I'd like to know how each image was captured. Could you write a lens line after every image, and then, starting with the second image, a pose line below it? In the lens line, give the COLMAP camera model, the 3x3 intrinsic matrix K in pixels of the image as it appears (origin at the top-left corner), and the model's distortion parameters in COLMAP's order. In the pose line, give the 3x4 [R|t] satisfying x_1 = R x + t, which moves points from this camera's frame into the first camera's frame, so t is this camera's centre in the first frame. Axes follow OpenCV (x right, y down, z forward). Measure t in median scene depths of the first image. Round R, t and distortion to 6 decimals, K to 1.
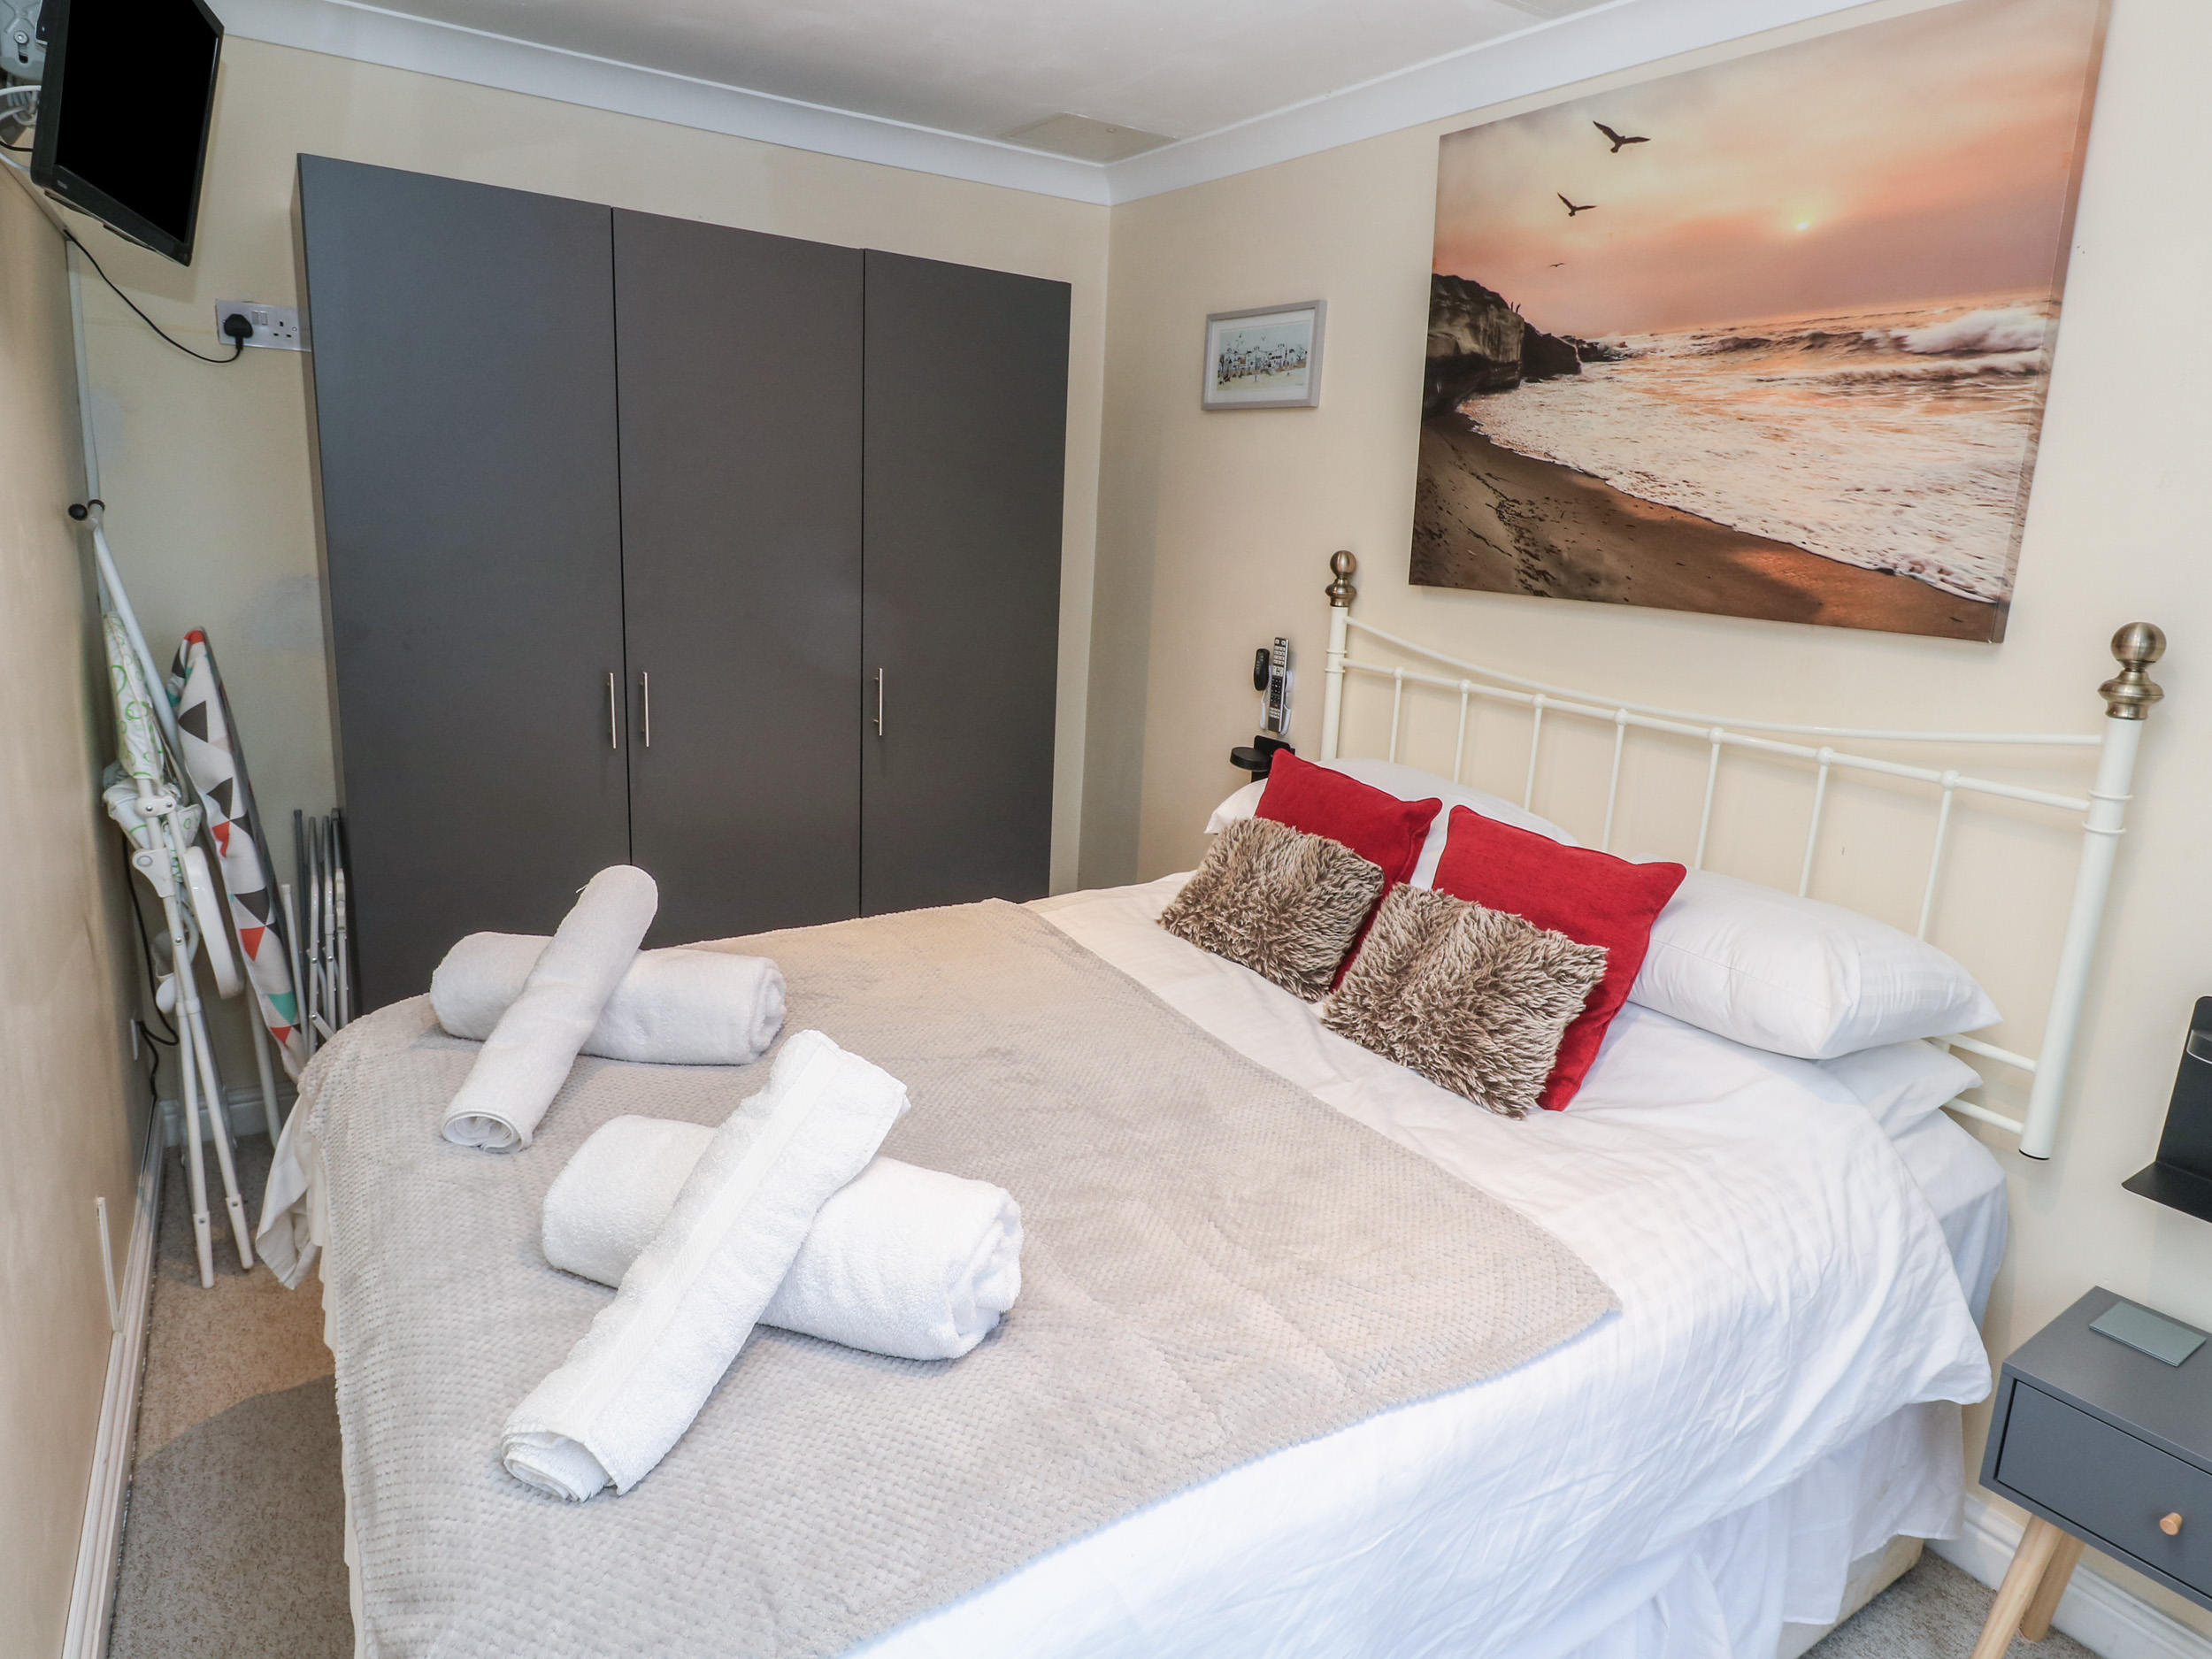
lens RADIAL K [[1305.7, 0, 1106.0], [0, 1305.7, 829.5], [0, 0, 1]] dist [-0.025125, -0.000378]
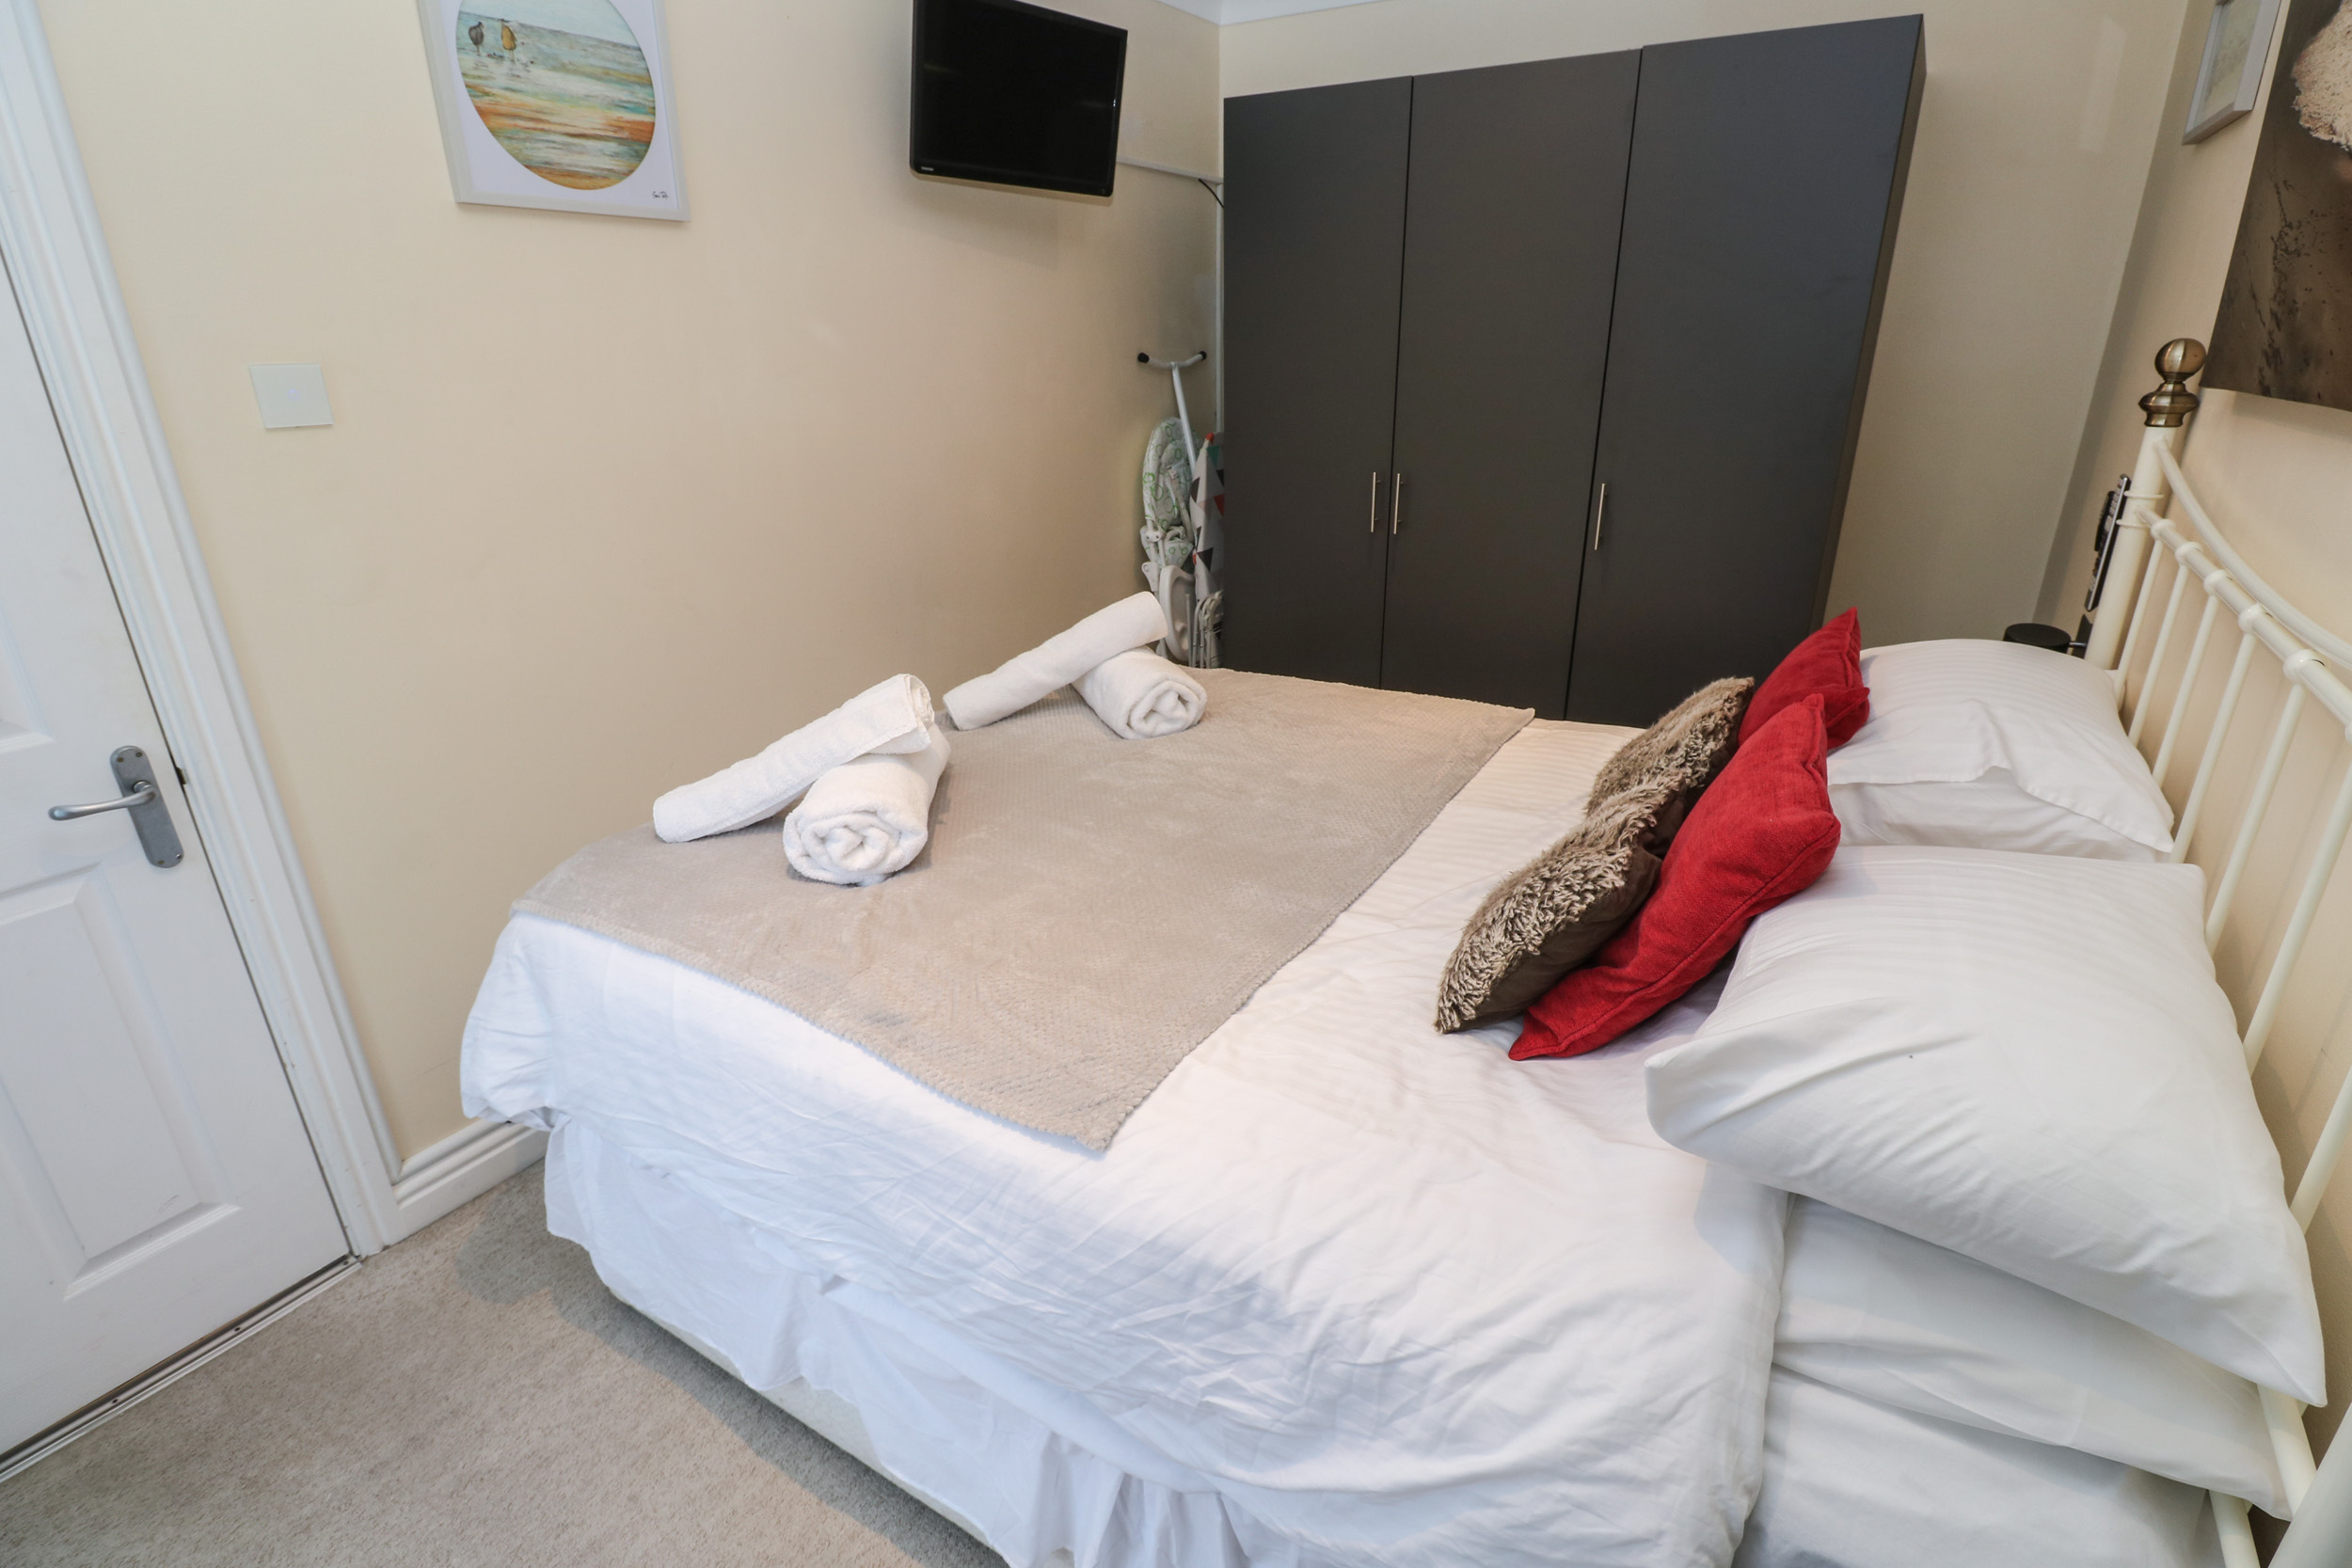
lens RADIAL K [[1105.1, 0, 1221.7], [0, 1105.1, 777.2], [0, 0, 1]] dist [-0.017715, 0.000196]
pose [[0.440833, 0.273612, -0.854870, 0.629025], [-0.172068, 0.960504, 0.218690, -0.048610], [0.880942, 0.050690, 0.470502, 0.416005]]
